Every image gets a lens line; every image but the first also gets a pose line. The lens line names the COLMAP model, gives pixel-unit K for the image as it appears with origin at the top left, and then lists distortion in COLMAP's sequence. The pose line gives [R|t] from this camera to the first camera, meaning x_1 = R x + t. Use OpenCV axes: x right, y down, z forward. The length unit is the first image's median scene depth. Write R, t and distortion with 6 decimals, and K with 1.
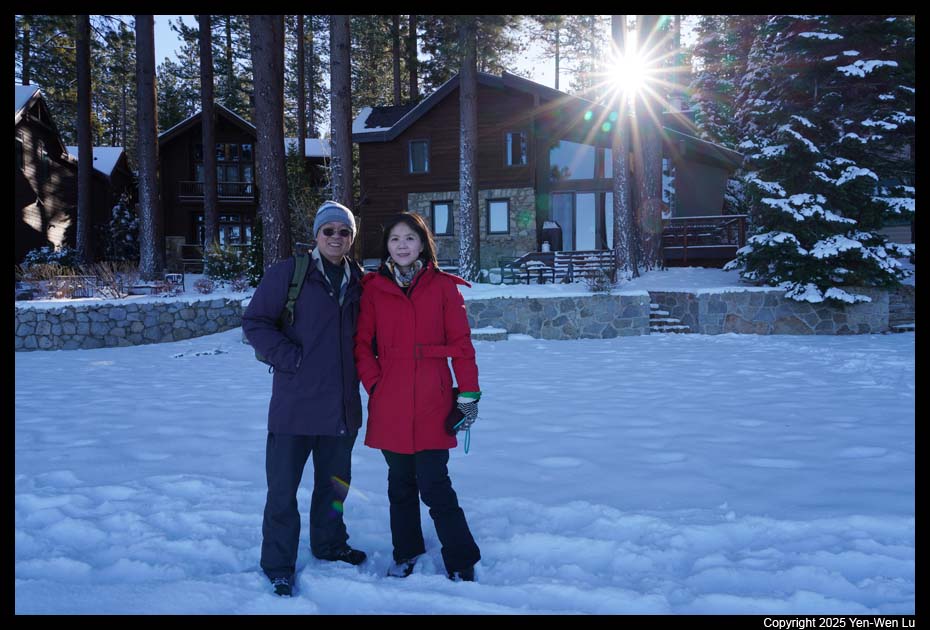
lens RADIAL K [[607.6, 0, 448.5], [0, 607.6, 307.6], [0, 0, 1]] dist [-0.023611, 0.021857]
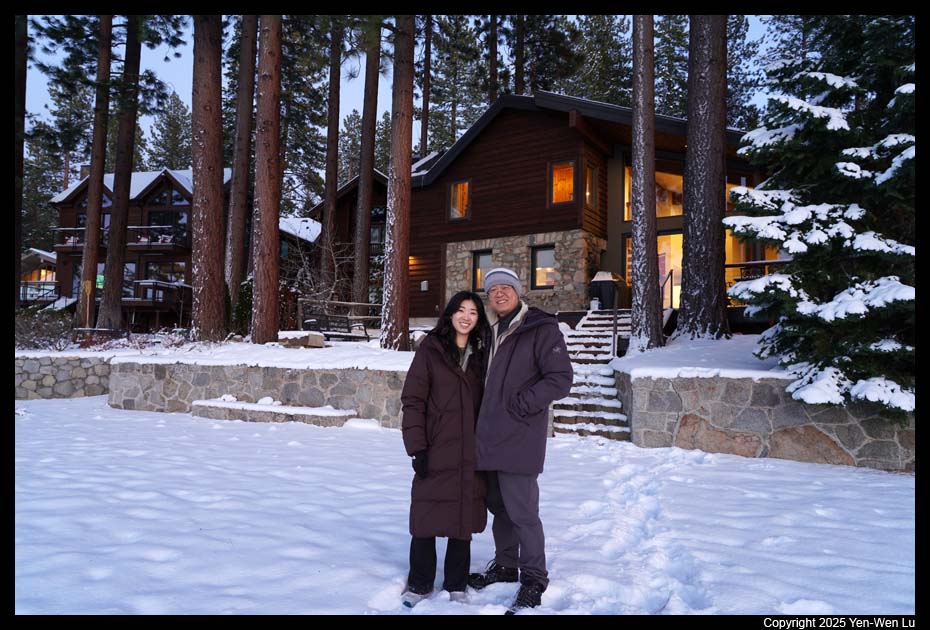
lens RADIAL K [[607.6, 0, 482.6], [0, 607.6, 311.9], [0, 0, 1]] dist [-0.023611, 0.021857]
pose [[0.913766, 0.008554, -0.406151, 0.521431], [-0.047680, 0.995126, -0.086313, -0.027741], [0.403433, 0.098235, 0.909721, 0.375848]]
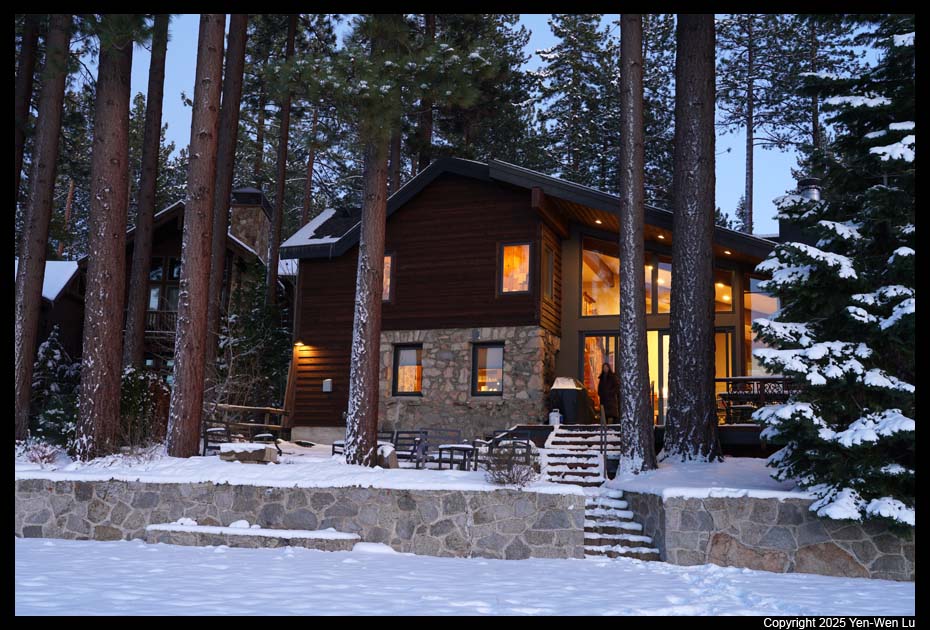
lens RADIAL K [[989.6, 0, 437.0], [0, 989.6, 306.3], [0, 0, 1]] dist [0.028048, 0.000000]
pose [[0.975912, 0.010020, -0.217934, 0.403778], [-0.055449, 0.977533, -0.203358, 0.006716], [0.211000, 0.210544, 0.954542, -0.069319]]
